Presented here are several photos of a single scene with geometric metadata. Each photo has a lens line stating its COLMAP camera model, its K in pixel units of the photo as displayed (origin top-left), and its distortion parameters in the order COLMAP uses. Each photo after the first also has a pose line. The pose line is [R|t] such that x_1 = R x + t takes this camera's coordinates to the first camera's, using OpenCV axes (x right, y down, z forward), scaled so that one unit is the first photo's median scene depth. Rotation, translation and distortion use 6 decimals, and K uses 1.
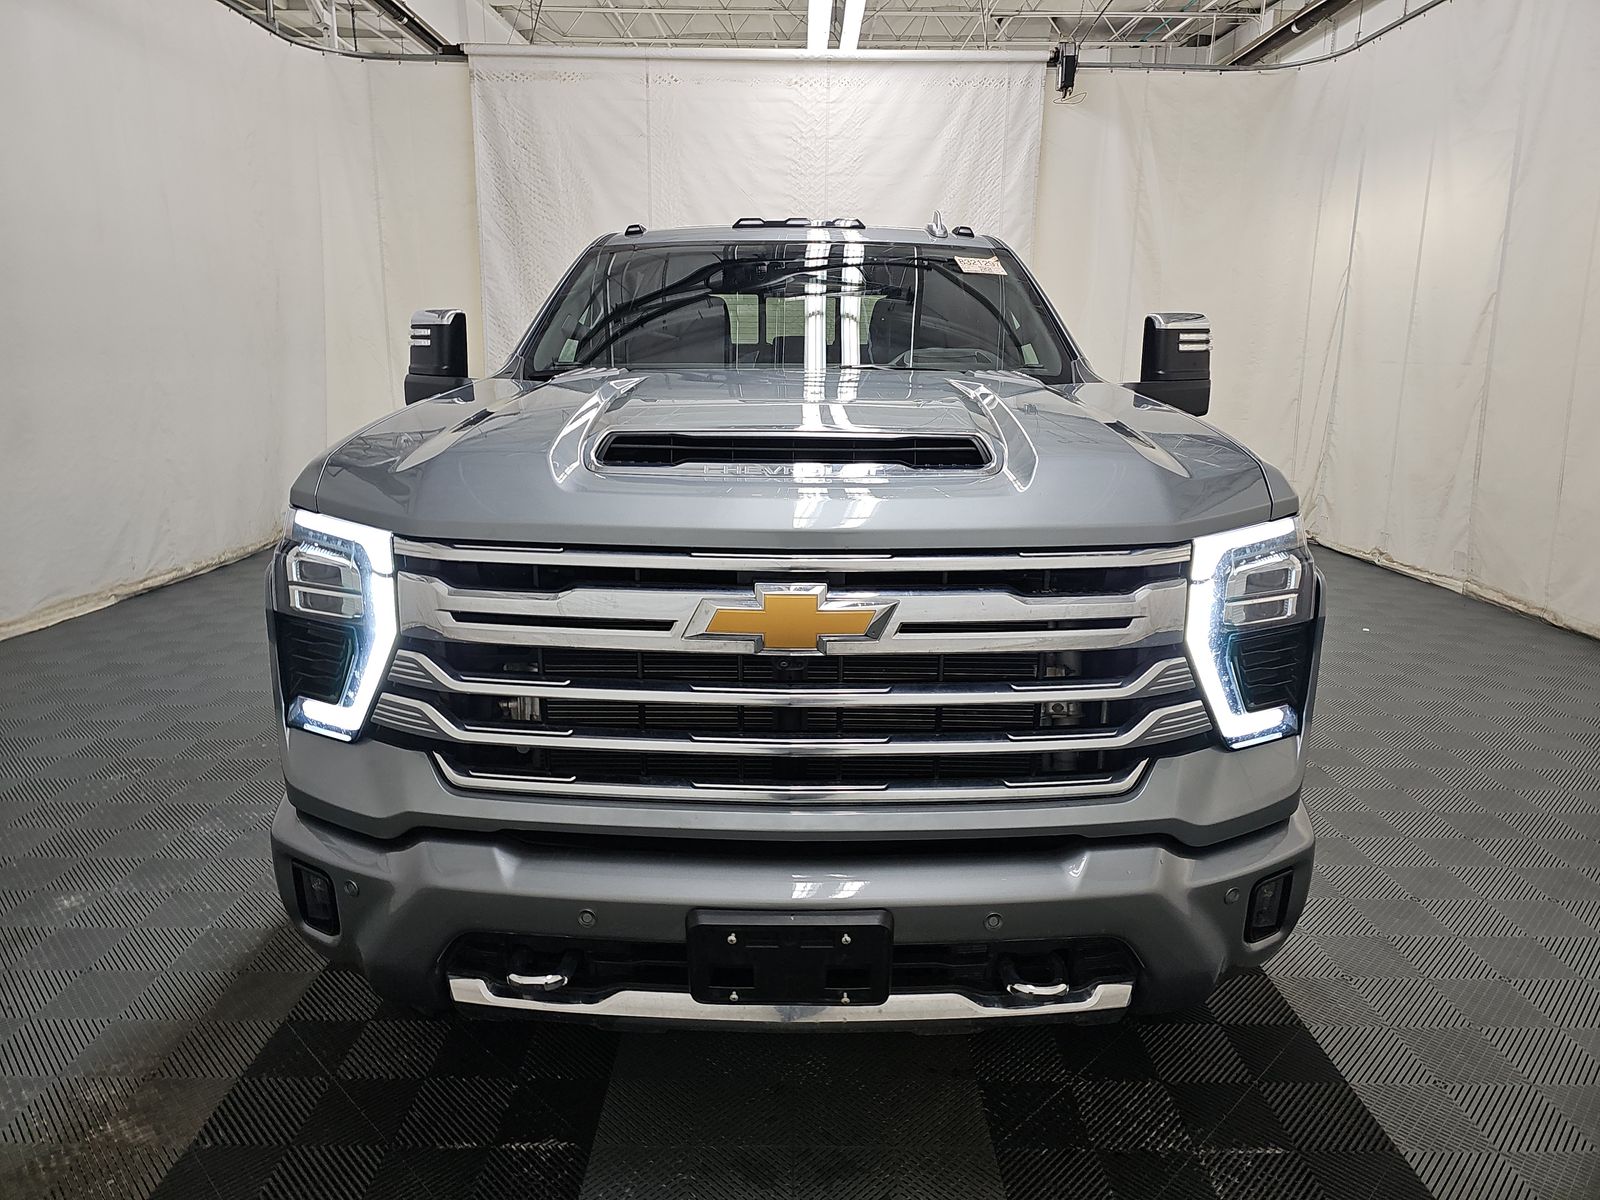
lens RADIAL K [[1075.2, 0, 802.9], [0, 1075.2, 591.9], [0, 0, 1]] dist [0.047766, -0.024788]
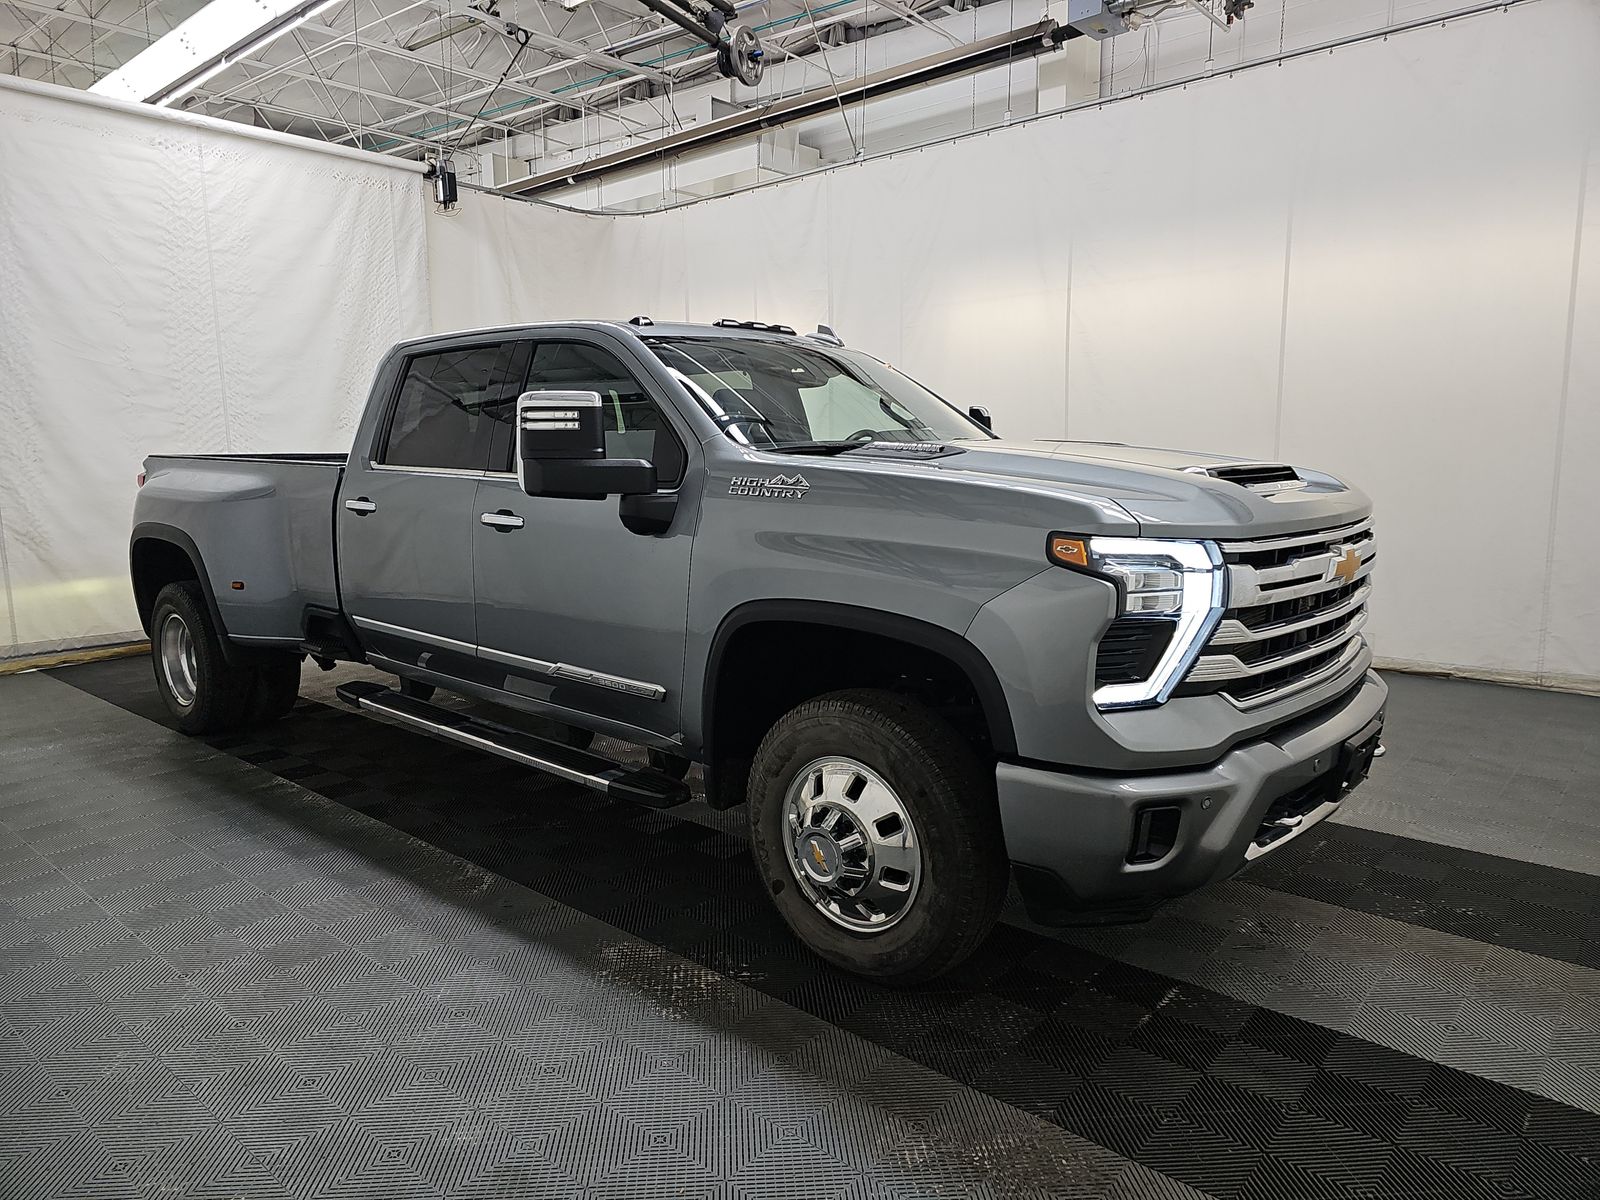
lens RADIAL K [[1075.2, 0, 798.7], [0, 1075.2, 603.0], [0, 0, 1]] dist [0.047766, -0.024788]
pose [[0.648725, -0.125227, 0.750649, -0.377832], [0.185653, 0.982609, 0.003479, -0.016561], [-0.738031, 0.137103, 0.660692, 0.095724]]
